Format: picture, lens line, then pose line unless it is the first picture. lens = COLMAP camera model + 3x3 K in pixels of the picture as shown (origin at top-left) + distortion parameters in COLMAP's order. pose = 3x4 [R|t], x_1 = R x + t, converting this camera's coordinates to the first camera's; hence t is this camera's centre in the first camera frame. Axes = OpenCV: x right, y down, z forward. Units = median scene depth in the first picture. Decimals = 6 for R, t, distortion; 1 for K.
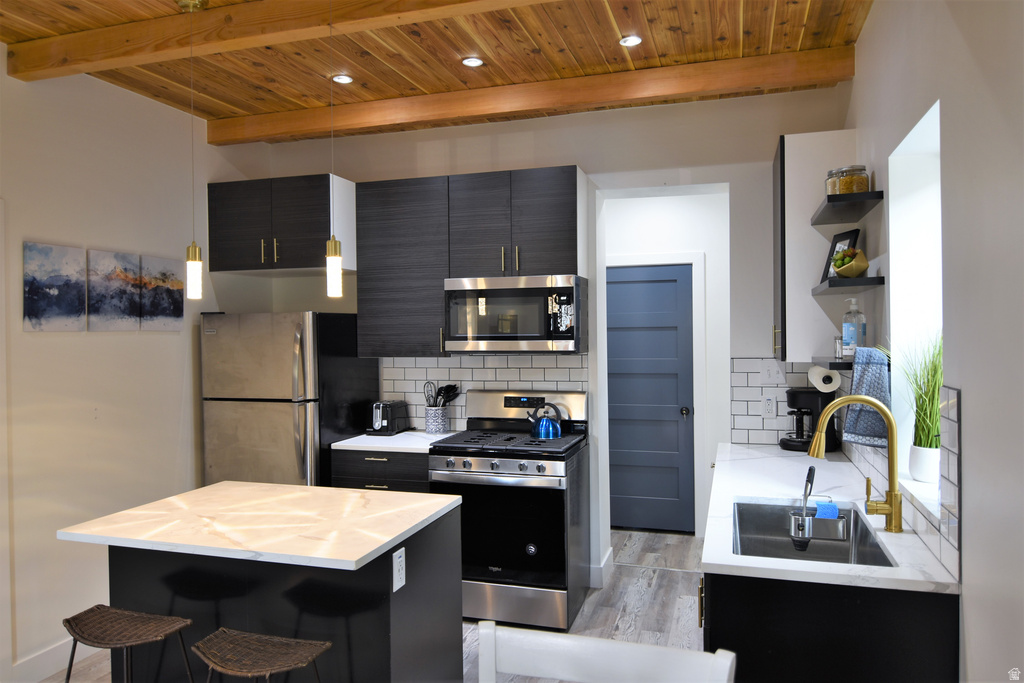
lens RADIAL K [[700.1, 0, 515.1], [0, 700.1, 339.2], [0, 0, 1]] dist [0.007711, -0.023145]
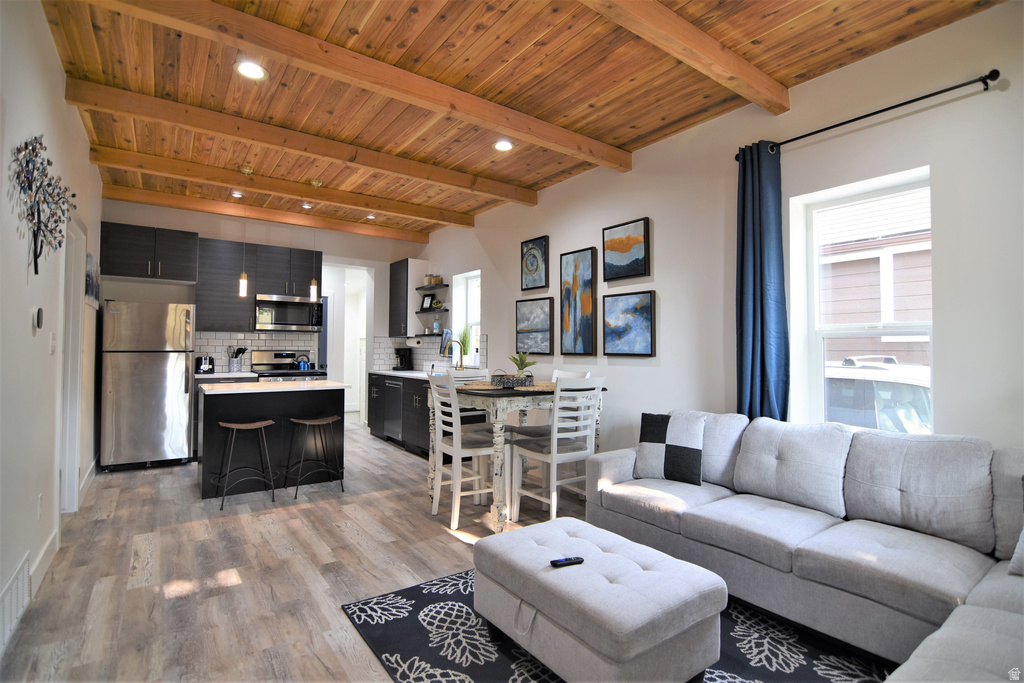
lens RADIAL K [[495.8, 0, 516.8], [0, 495.8, 336.3], [0, 0, 1]] dist [-0.007770, -0.009715]
pose [[0.597909, 0.034654, 0.800815, -0.834815], [-0.005091, 0.999209, -0.039438, 0.094393], [-0.801548, 0.019504, 0.597612, -0.496997]]
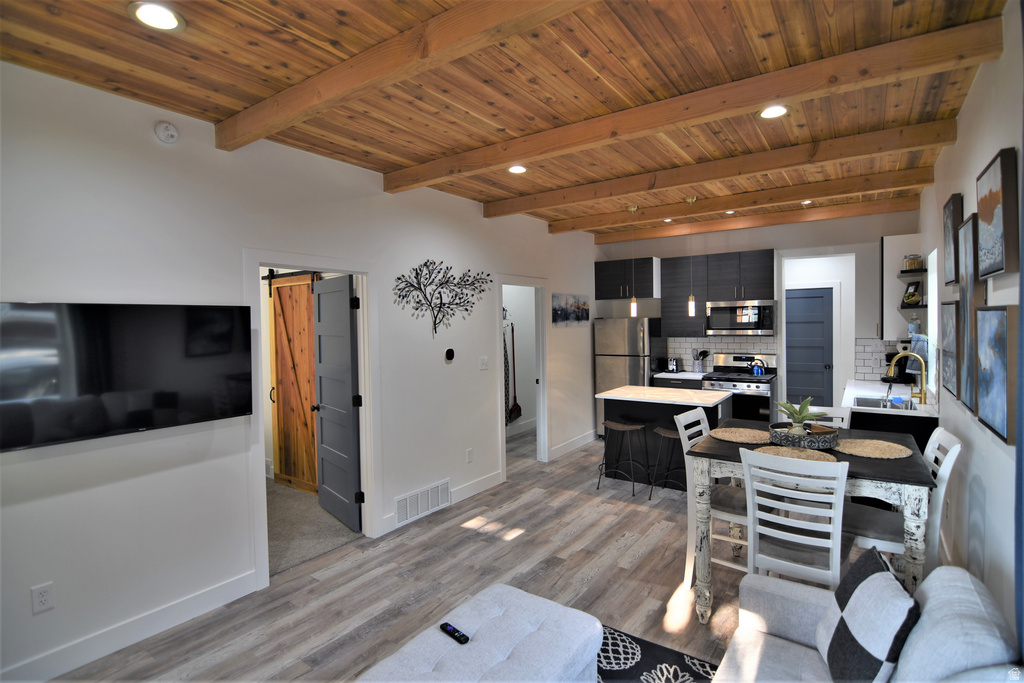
lens RADIAL K [[495.8, 0, 518.3], [0, 495.8, 336.0], [0, 0, 1]] dist [-0.007770, -0.009715]
pose [[0.953196, 0.002397, -0.302345, -0.201790], [0.004742, 0.999727, 0.022874, -0.018291], [0.302317, -0.023237, 0.952924, -0.694630]]
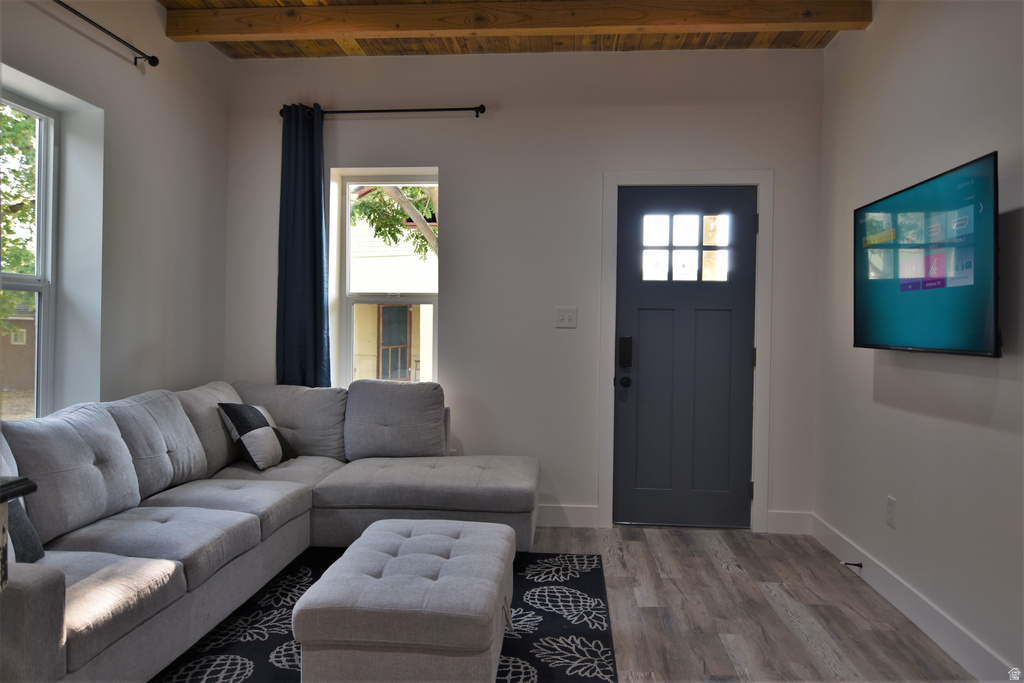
lens RADIAL K [[700.1, 0, 514.7], [0, 700.1, 338.9], [0, 0, 1]] dist [0.007711, -0.023145]
pose [[-0.975138, -0.003632, -0.221569, -0.319381], [-0.010149, 0.999548, 0.028281, 0.089873], [0.221366, 0.029827, -0.974735, 0.363505]]
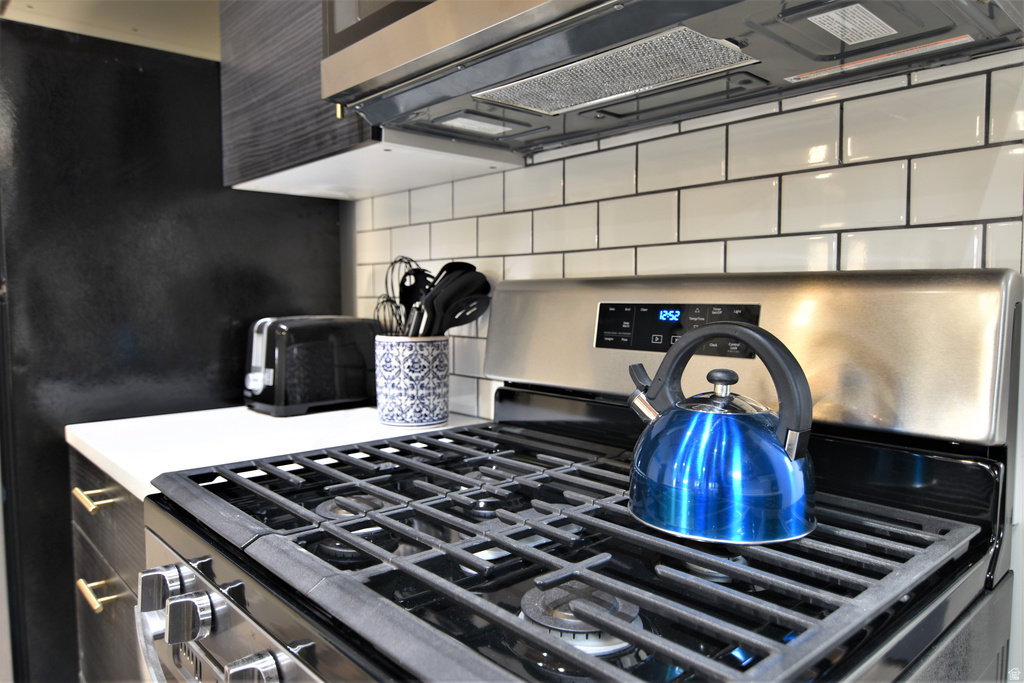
lens RADIAL K [[700.1, 0, 516.0], [0, 700.1, 336.9], [0, 0, 1]] dist [0.007711, -0.023145]
pose [[0.863481, 0.040795, -0.502729, 0.090436], [-0.015037, 0.998363, 0.055186, 0.088550], [0.504157, -0.040092, 0.862681, 0.851156]]
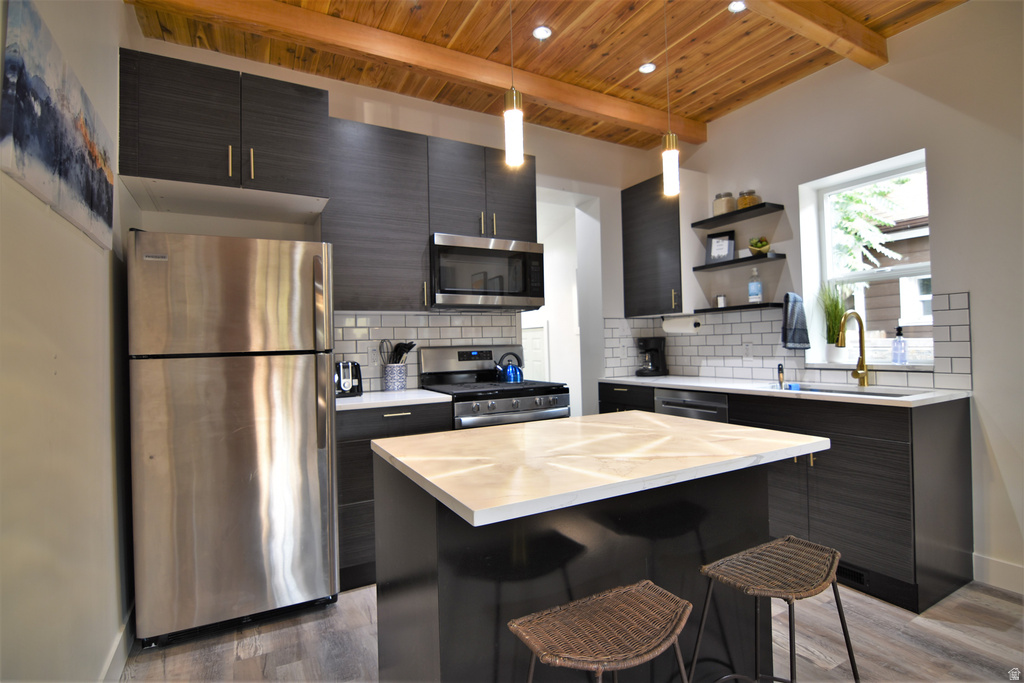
lens RADIAL K [[495.8, 0, 516.1], [0, 495.8, 337.9], [0, 0, 1]] dist [-0.007770, -0.009715]
pose [[0.691350, 0.004296, 0.722508, -0.561286], [0.024999, 0.999241, -0.029861, 0.094772], [-0.722088, 0.038706, 0.690718, 0.437731]]
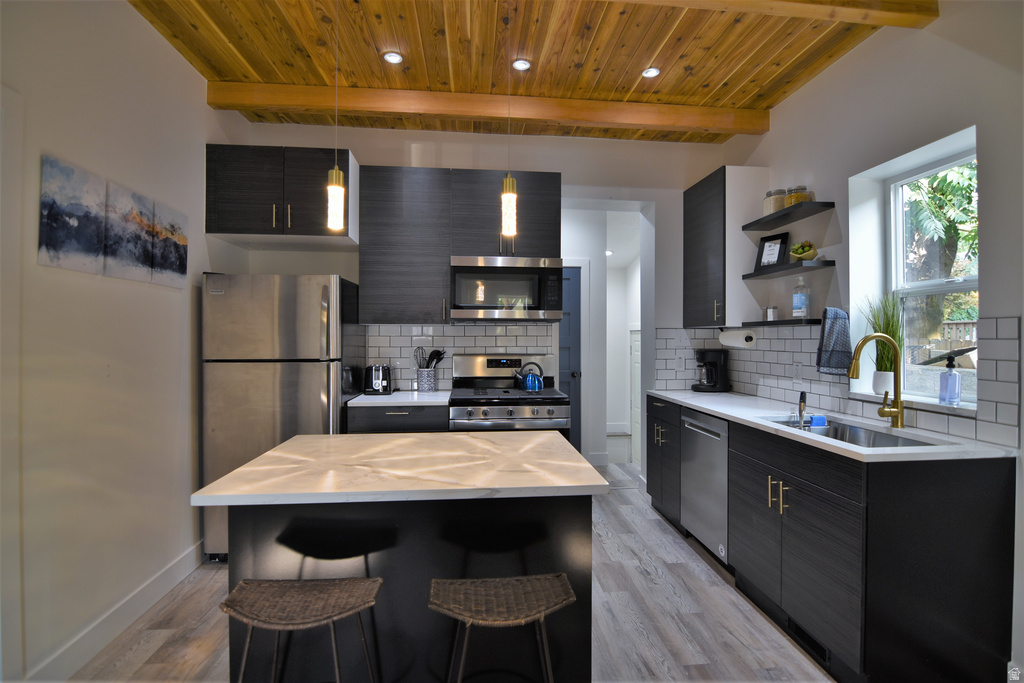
lens RADIAL K [[495.8, 0, 516.4], [0, 495.8, 337.7], [0, 0, 1]] dist [-0.007770, -0.009715]
pose [[0.921124, 0.012884, 0.389056, -0.330604], [-0.008035, 0.999868, -0.014088, 0.062418], [-0.389186, 0.009851, 0.921106, 0.211663]]
